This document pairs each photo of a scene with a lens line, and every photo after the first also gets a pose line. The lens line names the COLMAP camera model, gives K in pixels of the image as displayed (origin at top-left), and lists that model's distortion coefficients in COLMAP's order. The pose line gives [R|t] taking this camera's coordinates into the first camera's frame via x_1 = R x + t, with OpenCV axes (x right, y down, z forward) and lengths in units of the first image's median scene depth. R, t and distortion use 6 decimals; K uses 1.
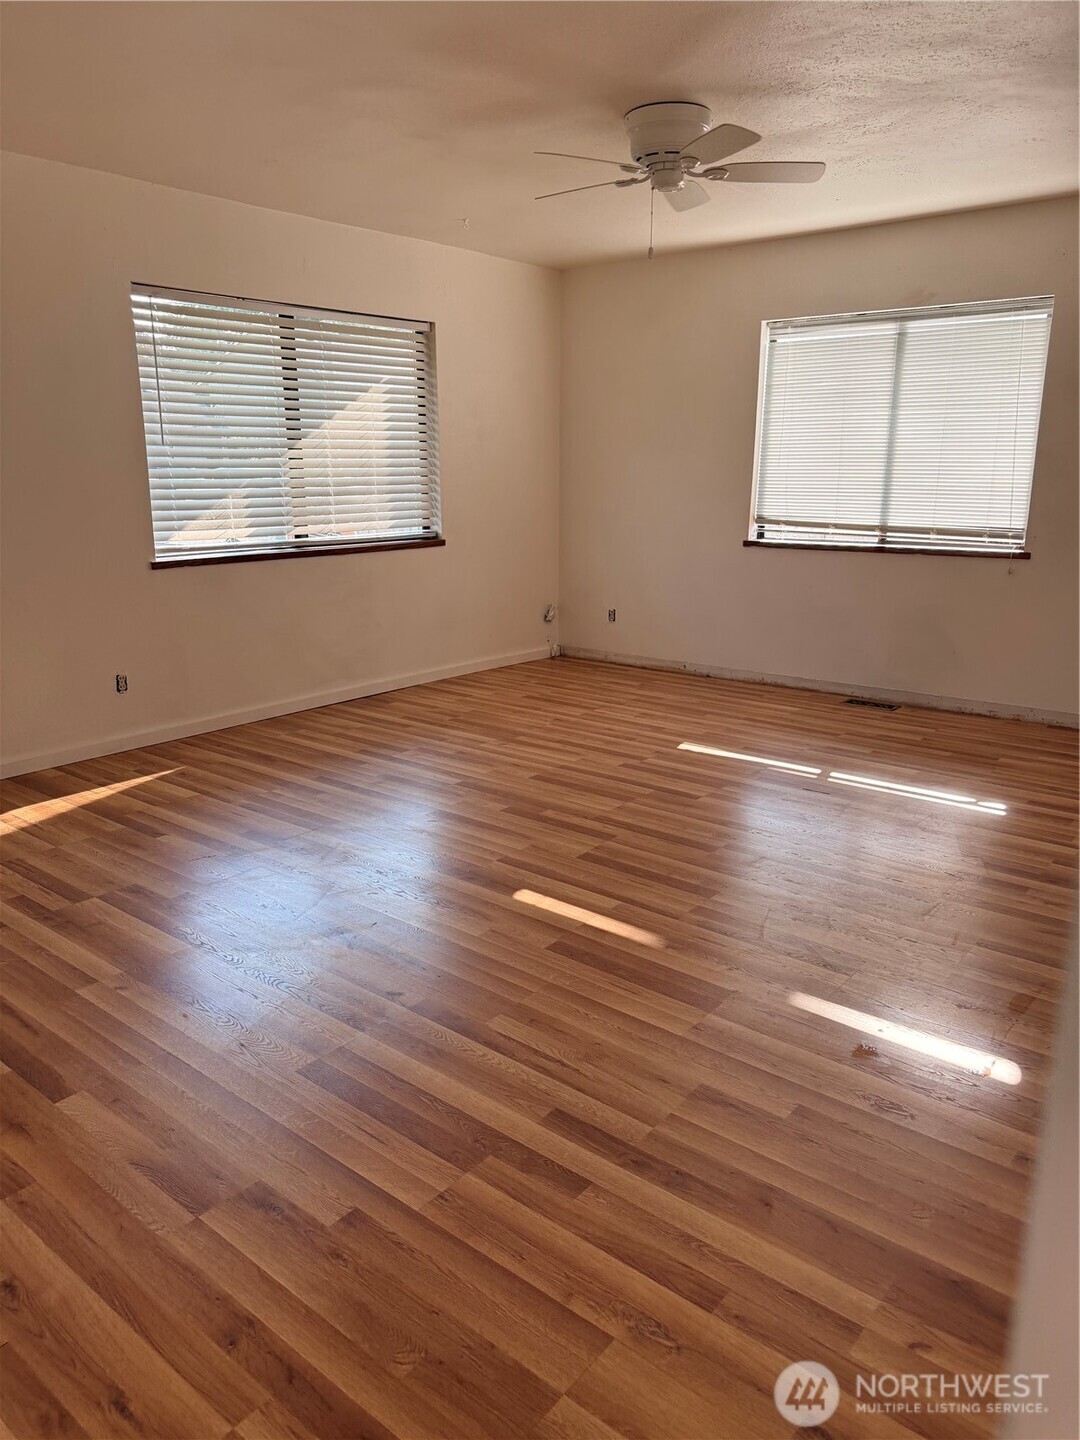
lens RADIAL K [[1024.0, 0, 552.1], [0, 1024.0, 727.7], [0, 0, 1]] dist [0.046070, -0.047854]
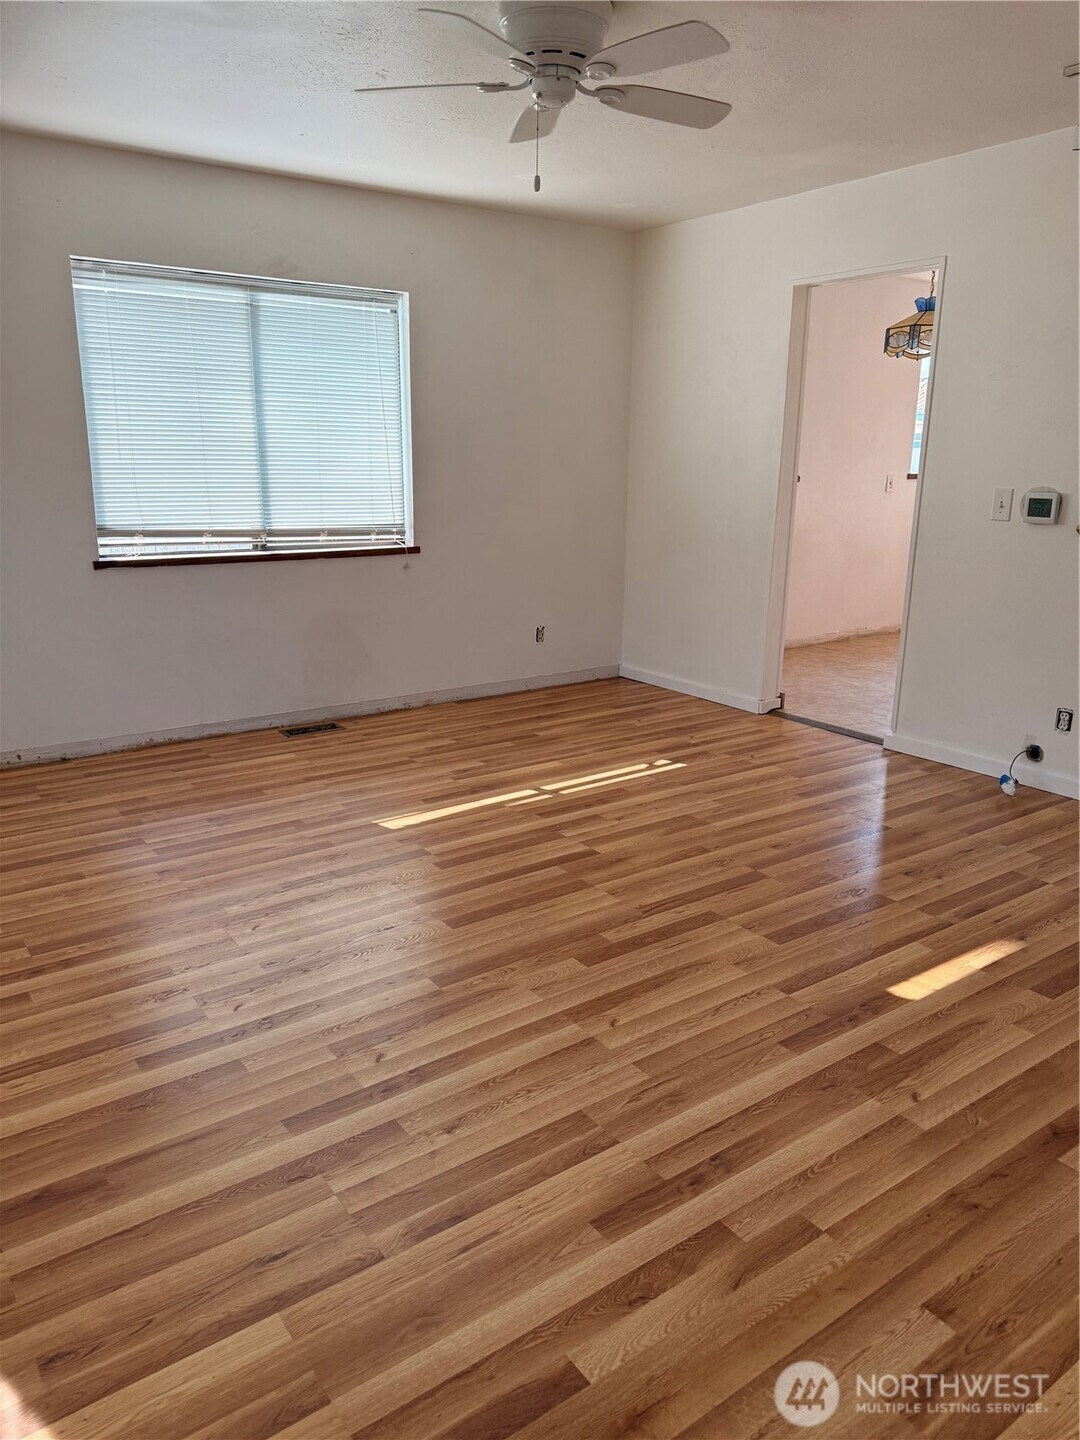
lens RADIAL K [[1024.0, 0, 487.4], [0, 1024.0, 738.1], [0, 0, 1]] dist [0.046070, -0.047854]
pose [[0.261436, -0.254454, 0.931077, -0.496447], [0.228613, 0.953502, 0.196391, -0.160456], [-0.937757, 0.161513, 0.307451, 0.603441]]
